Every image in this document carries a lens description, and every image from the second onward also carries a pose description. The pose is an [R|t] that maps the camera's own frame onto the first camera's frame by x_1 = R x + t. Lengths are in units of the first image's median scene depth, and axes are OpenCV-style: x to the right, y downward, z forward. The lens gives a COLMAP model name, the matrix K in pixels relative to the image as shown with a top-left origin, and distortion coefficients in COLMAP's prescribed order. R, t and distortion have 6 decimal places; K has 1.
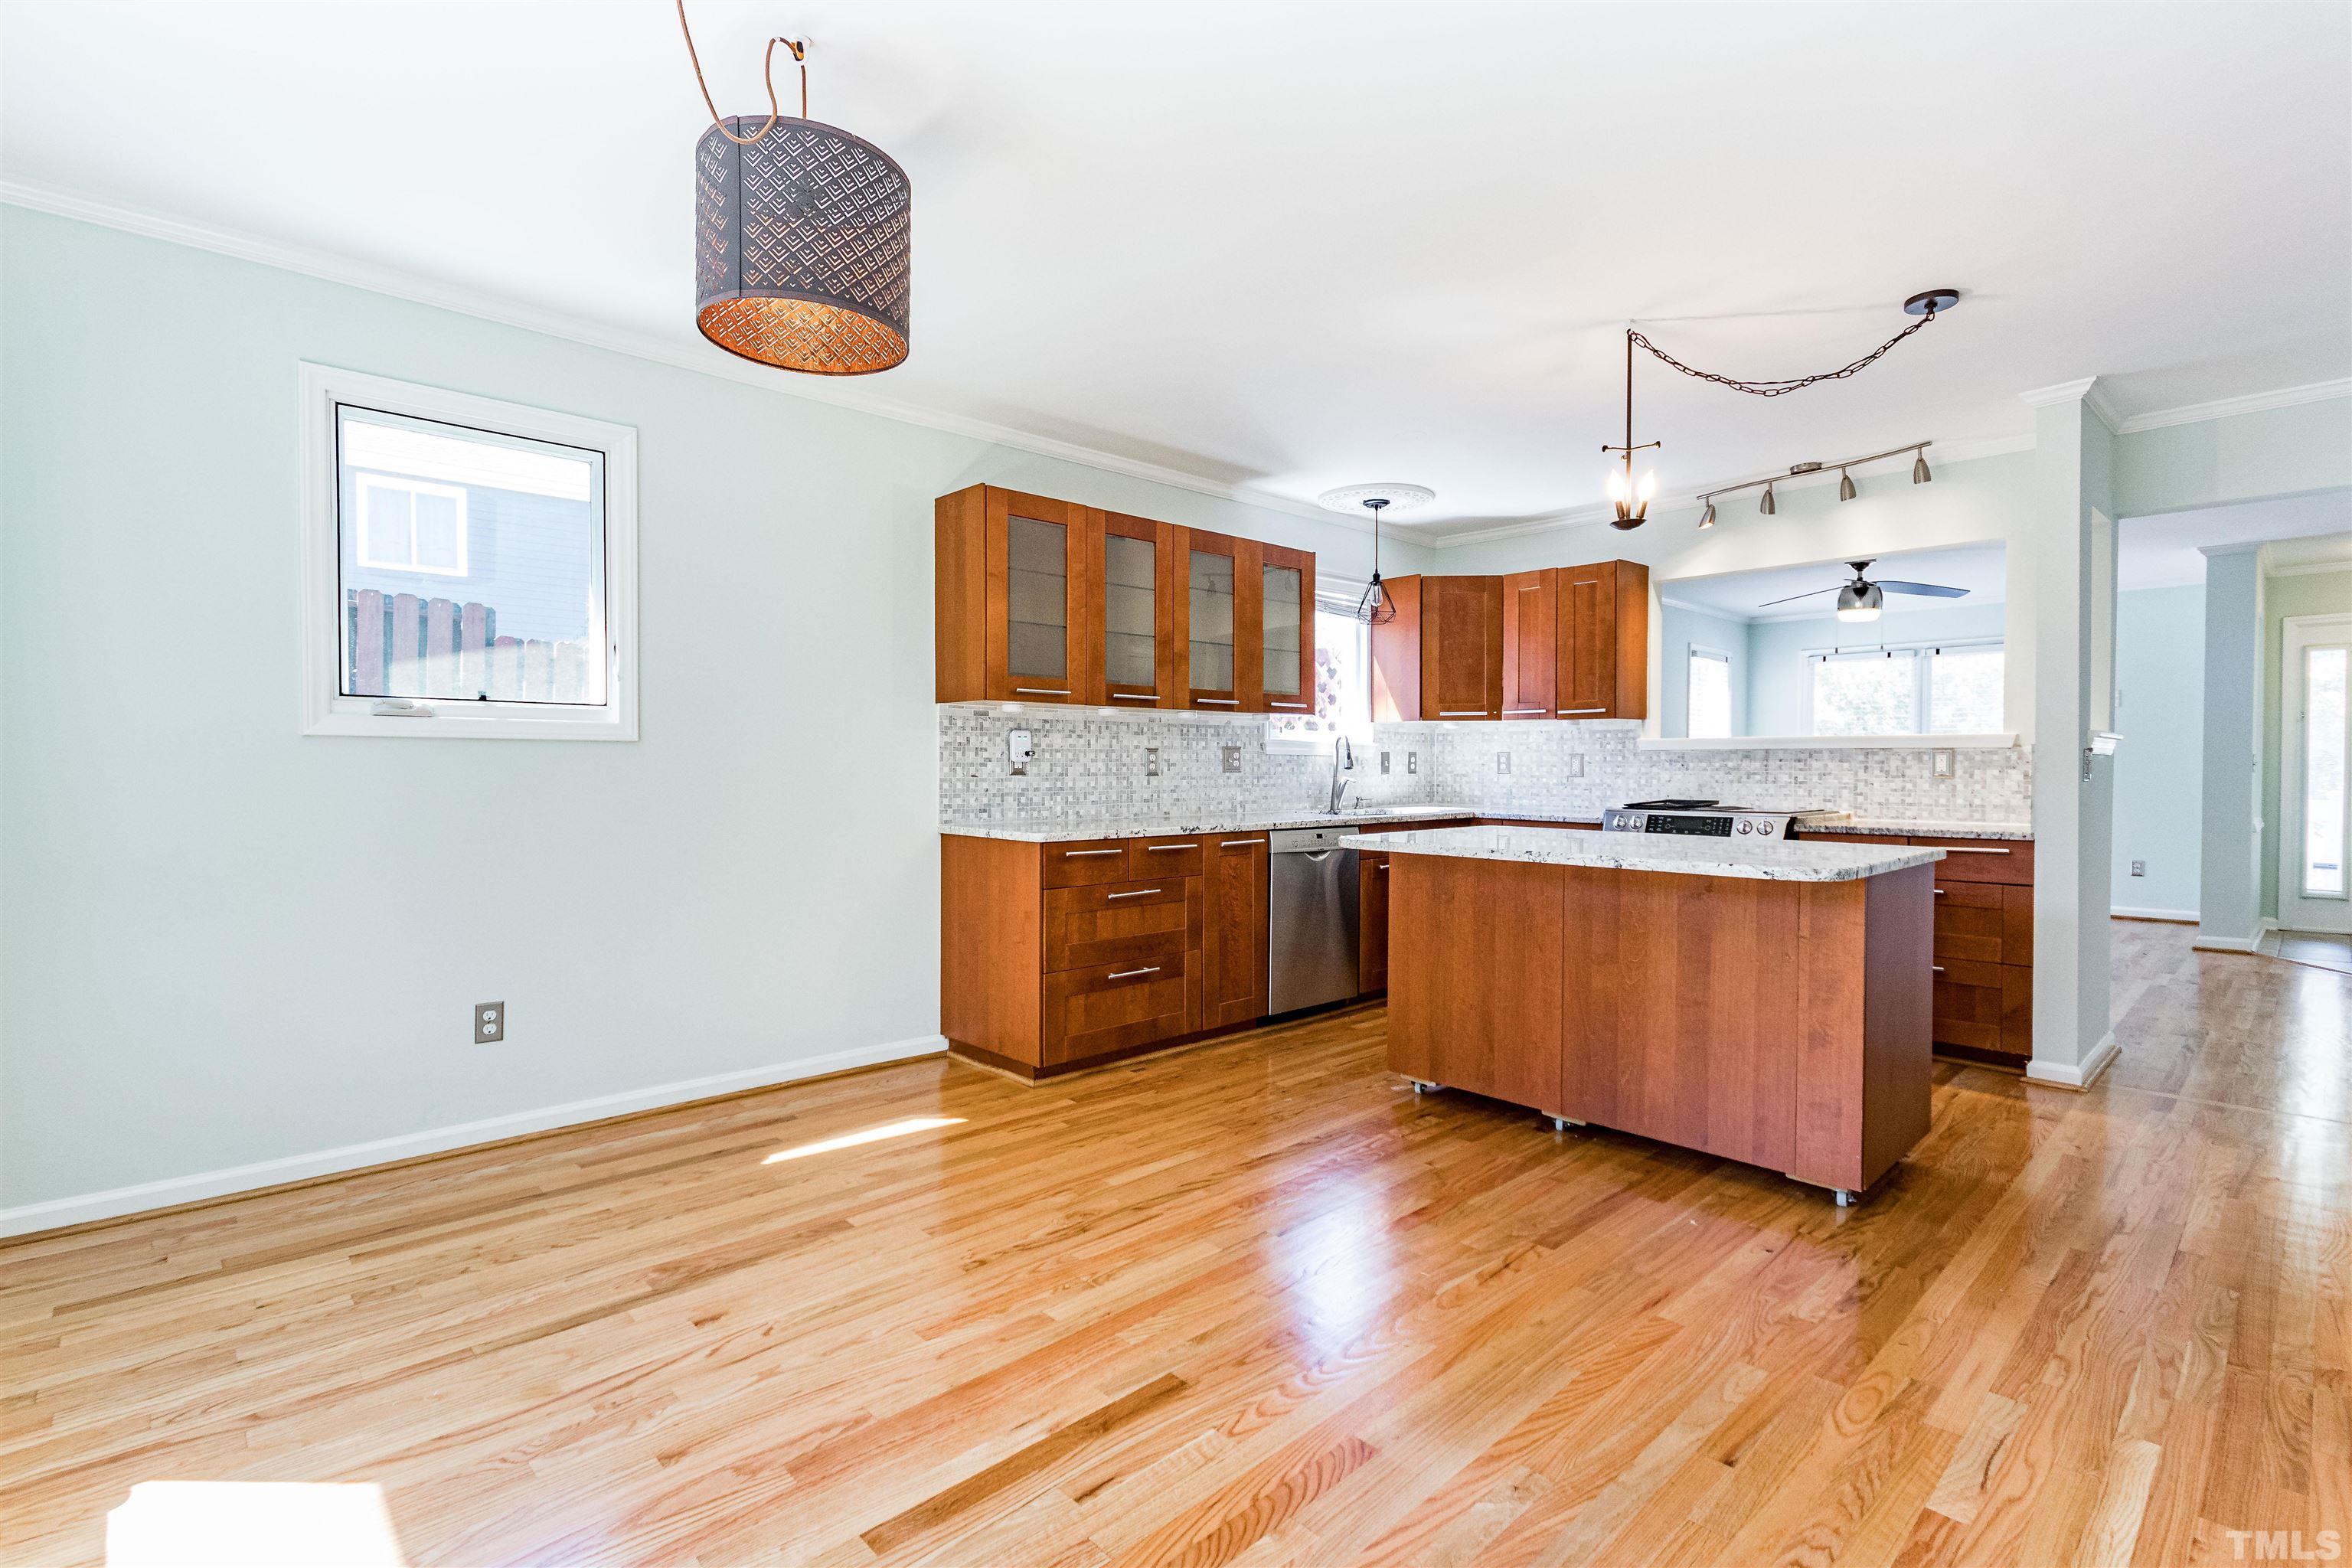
lens RADIAL K [[1089.3, 0, 1177.5], [0, 1089.3, 778.5], [0, 0, 1]] dist [-0.002367, -0.000863]
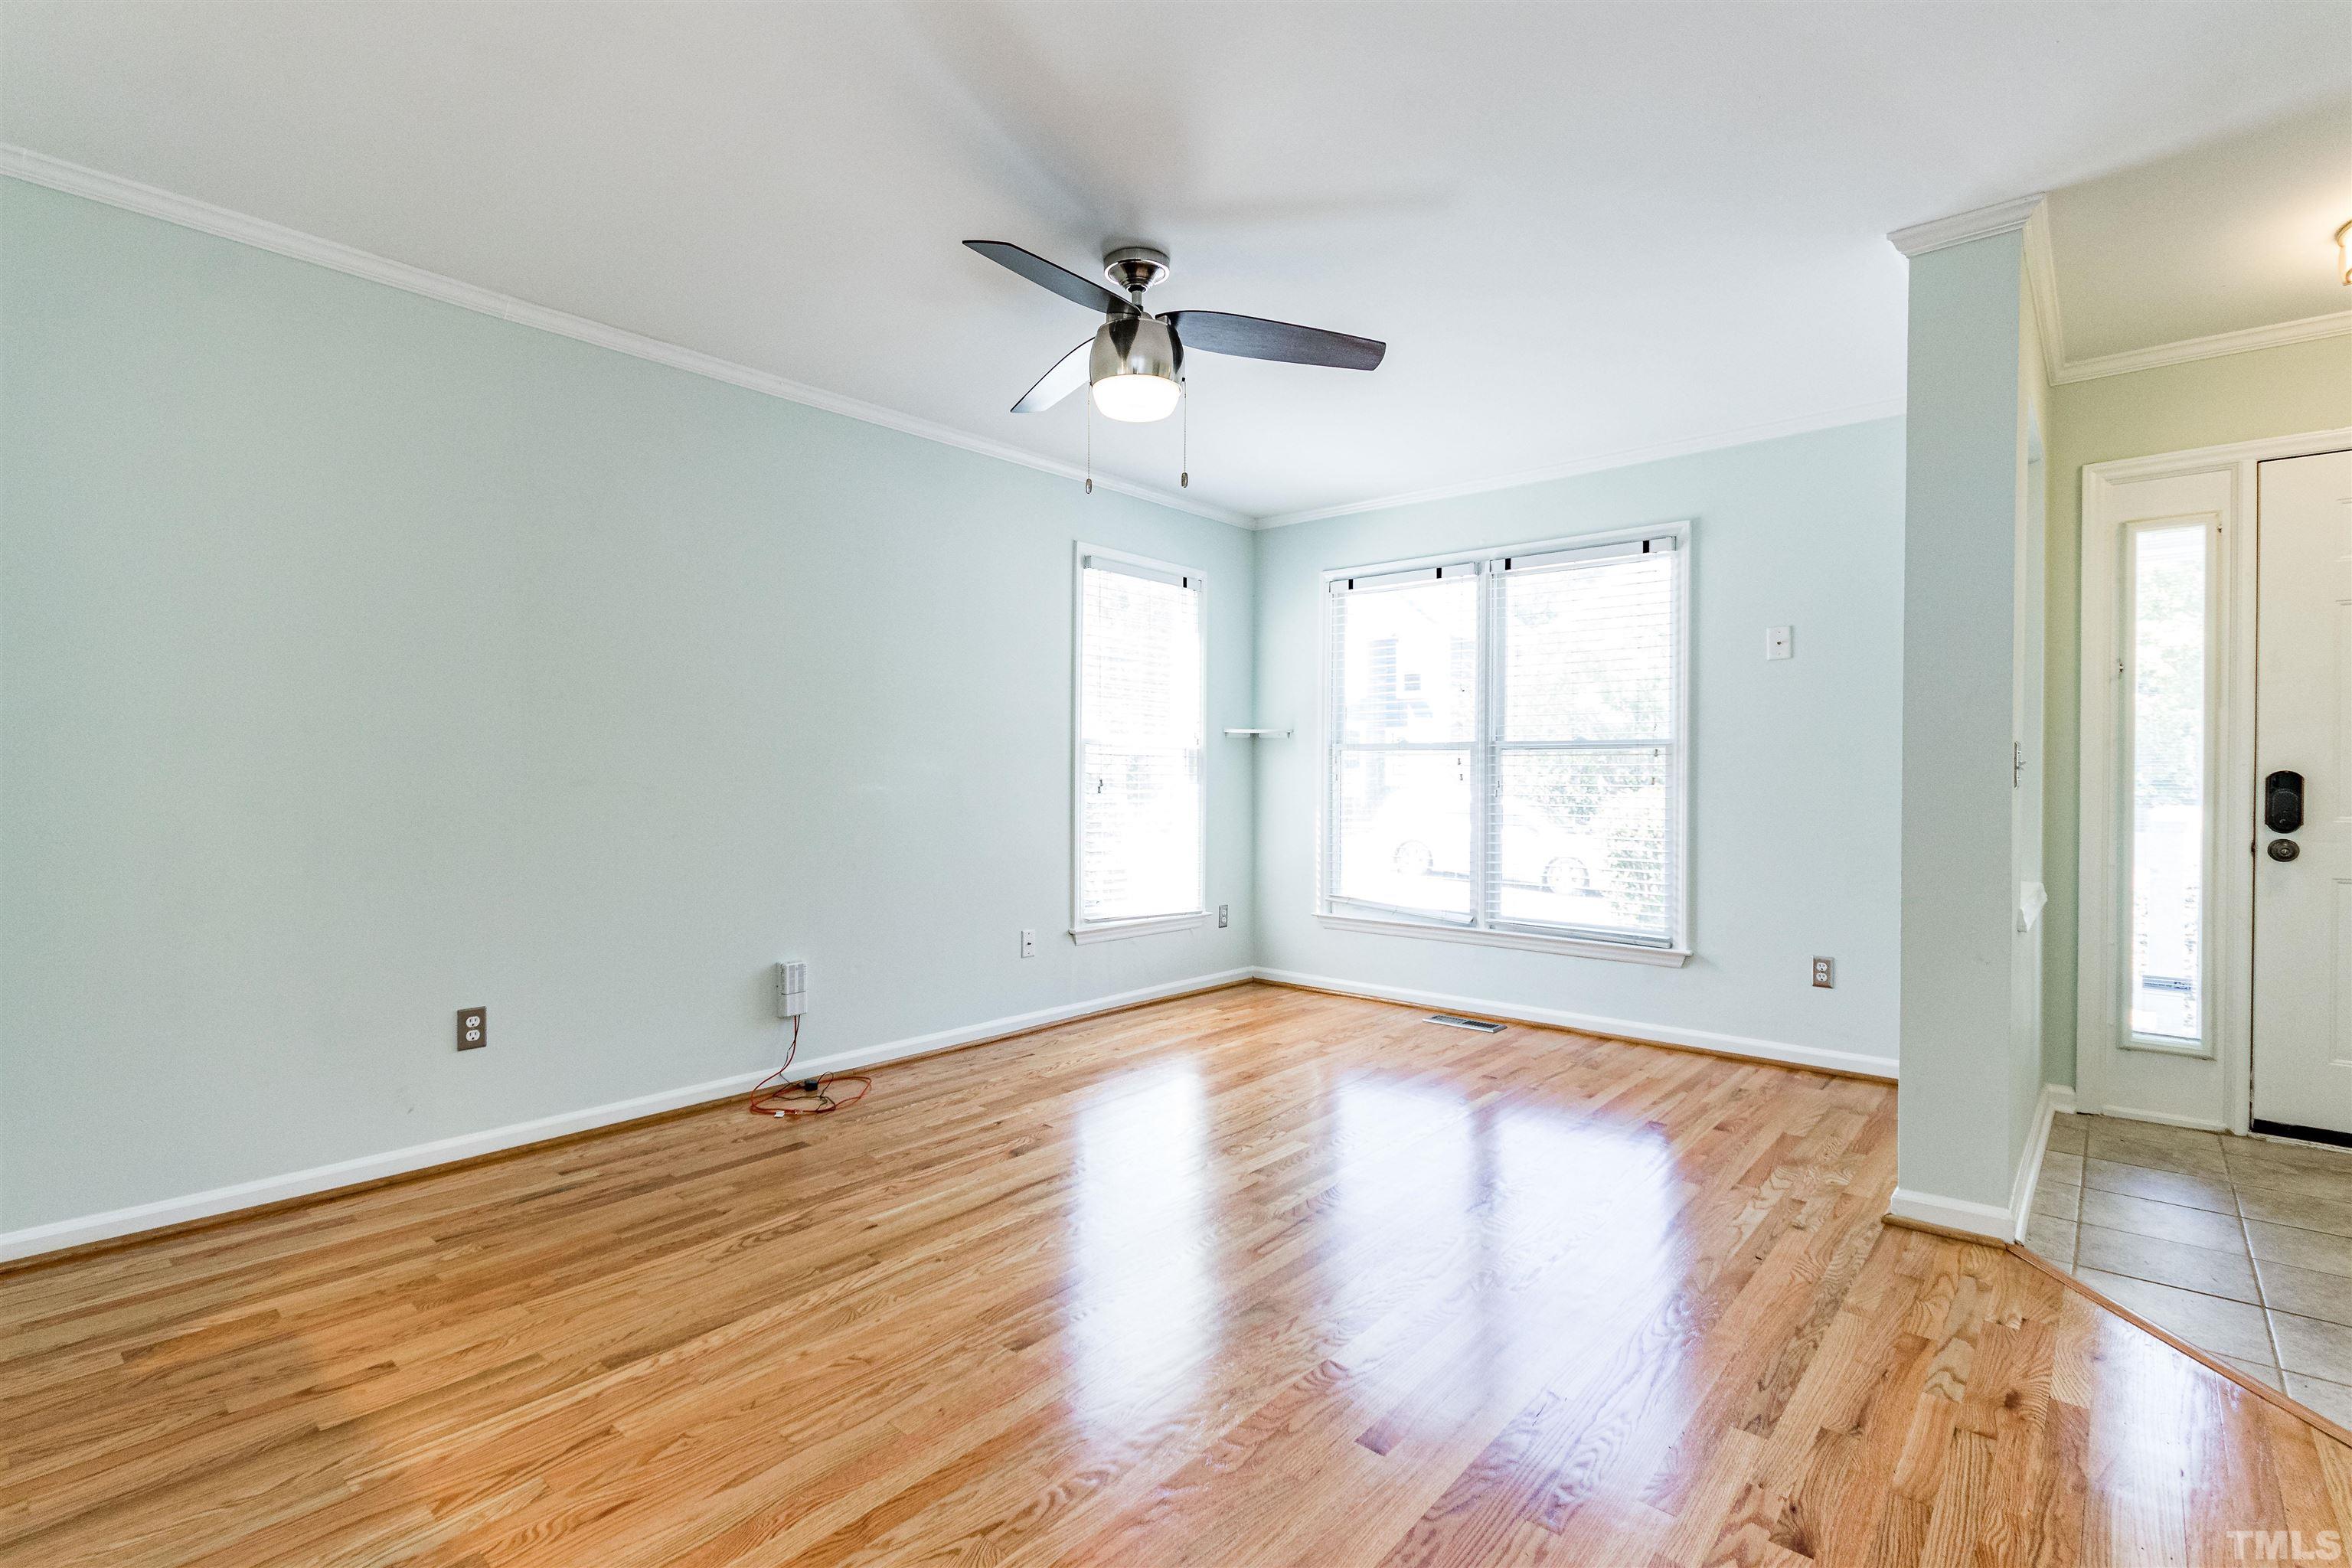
lens RADIAL K [[1089.3, 0, 1170.5], [0, 1089.3, 777.5], [0, 0, 1]] dist [-0.002367, -0.000863]
pose [[0.995092, 0.003873, 0.098877, 0.770127], [-0.002911, 0.999947, -0.009875, -0.003642], [-0.098910, 0.009539, 0.995051, 0.760238]]
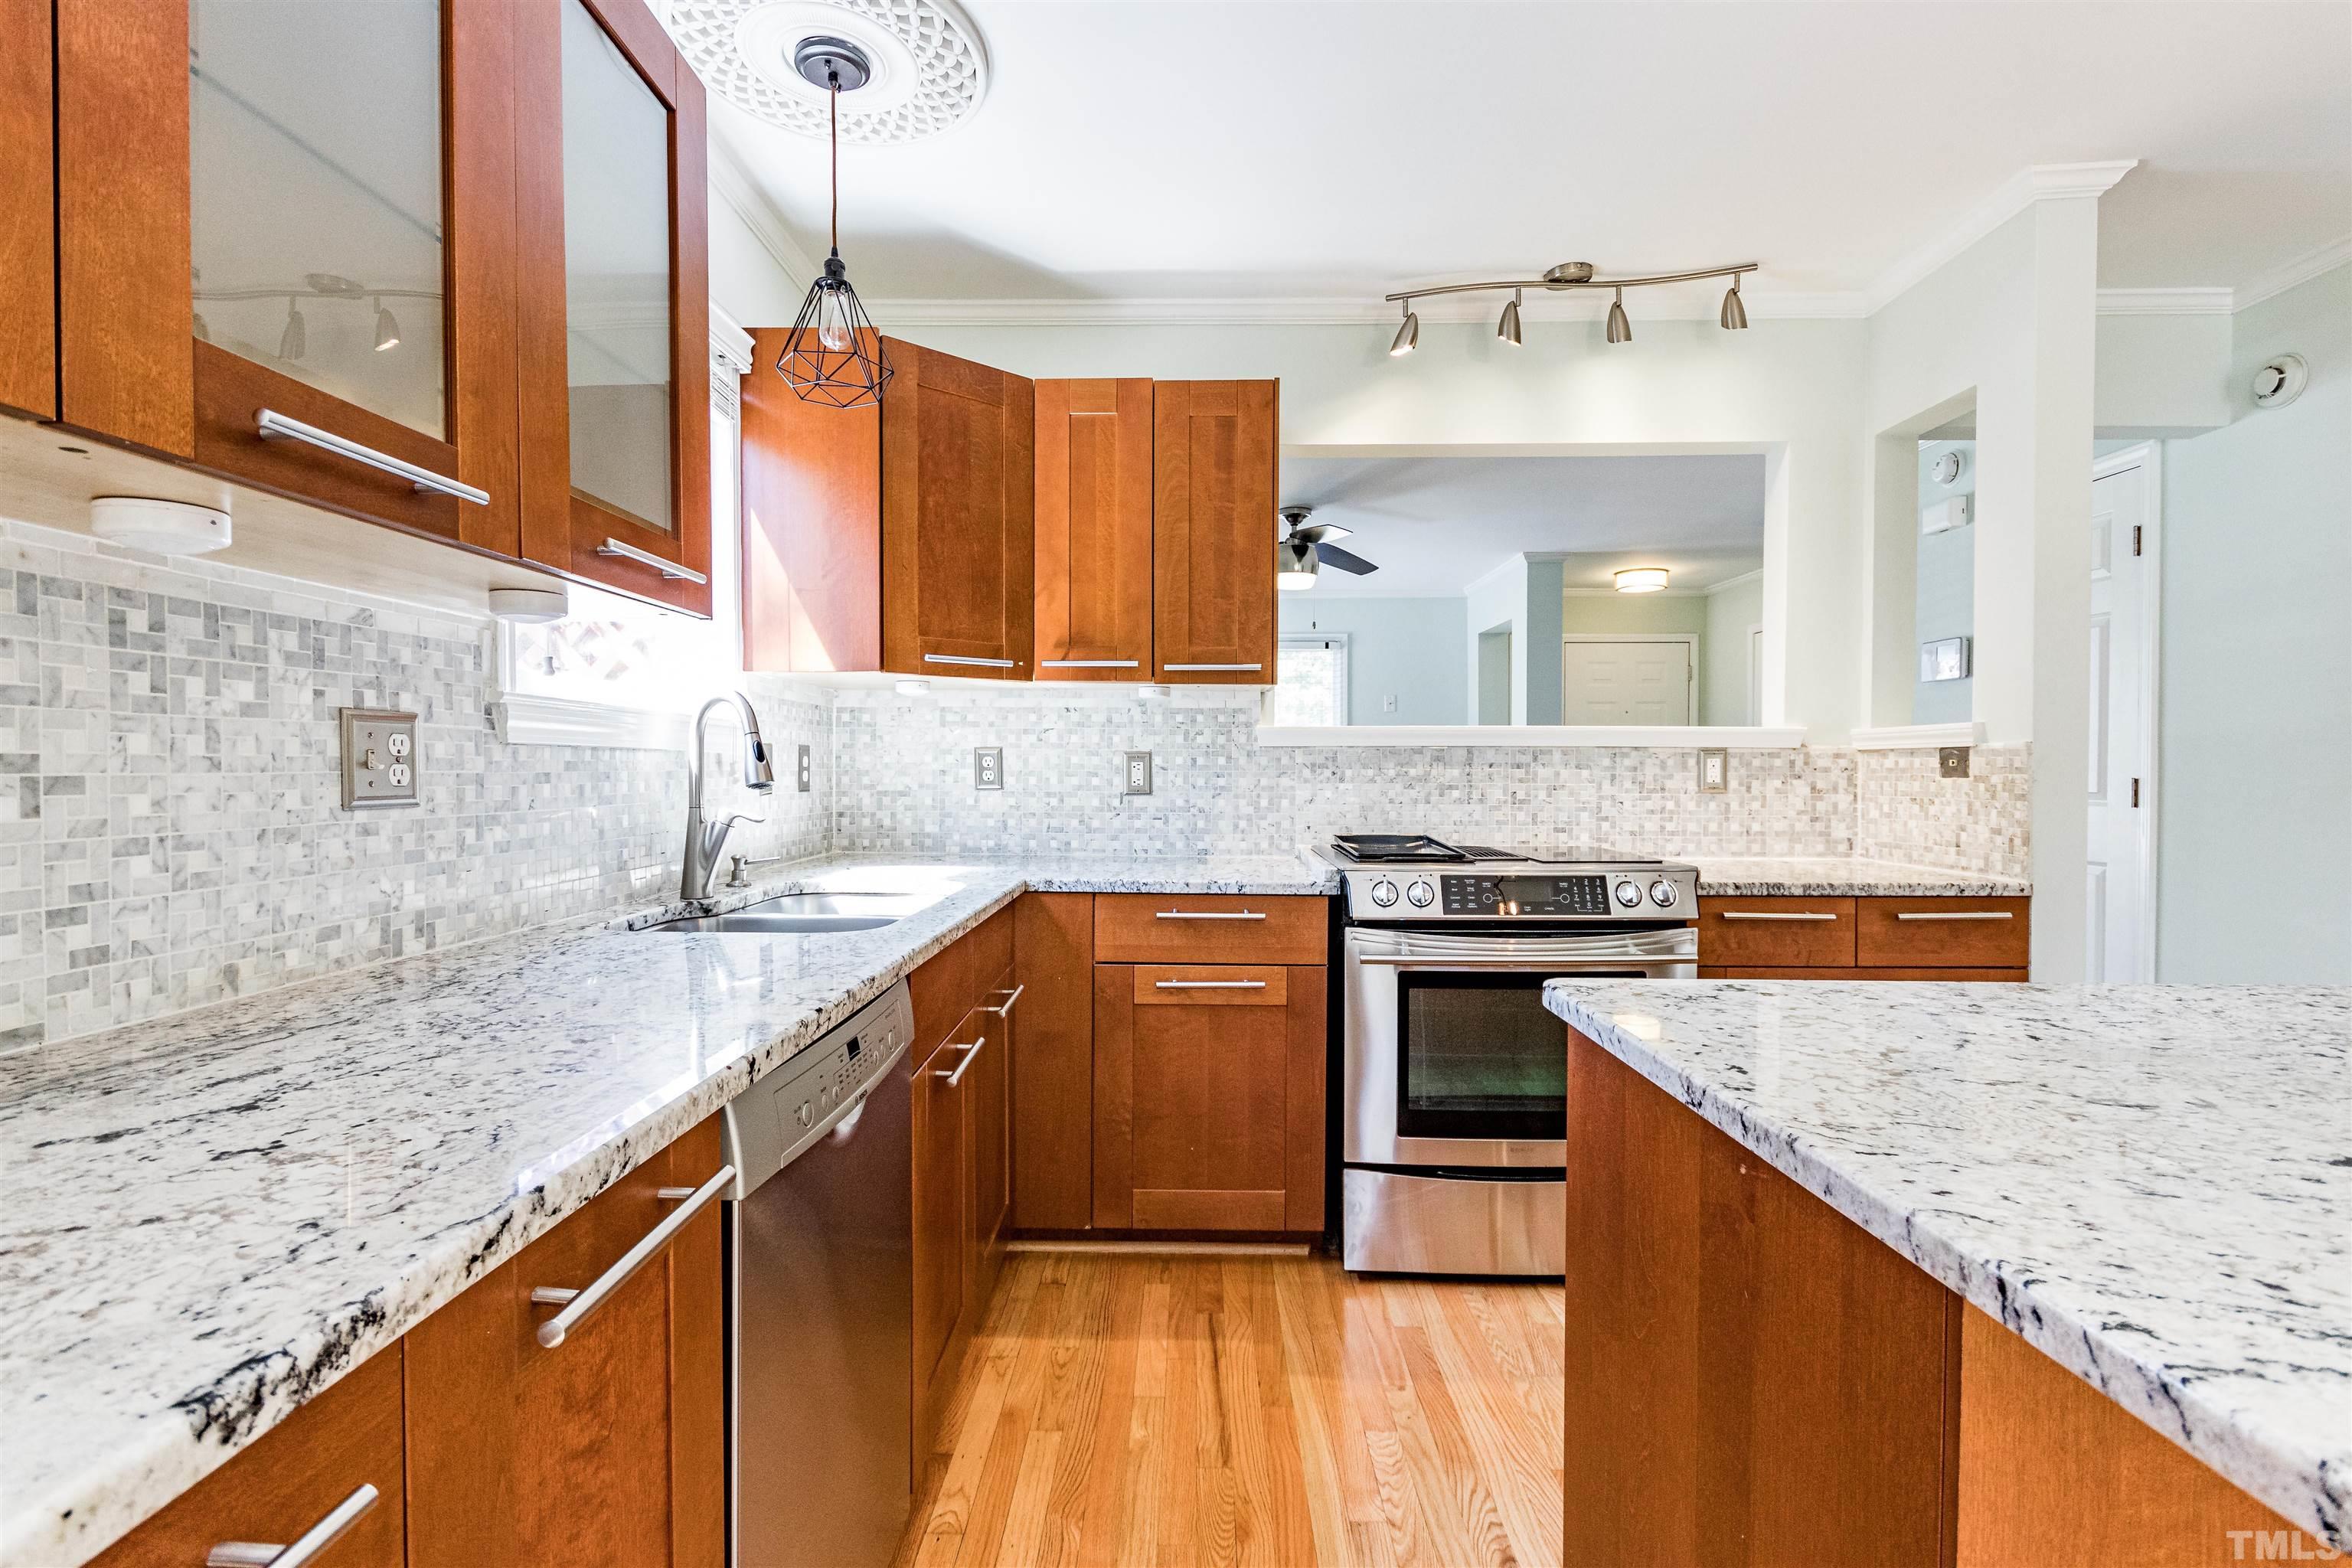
lens RADIAL K [[1089.3, 0, 1172.8], [0, 1089.3, 782.9], [0, 0, 1]] dist [-0.002367, -0.000863]
pose [[0.707766, -0.010080, 0.706375, 0.000108], [0.008184, 0.999948, 0.006069, -0.011094], [-0.706400, 0.001485, 0.707811, 0.644383]]
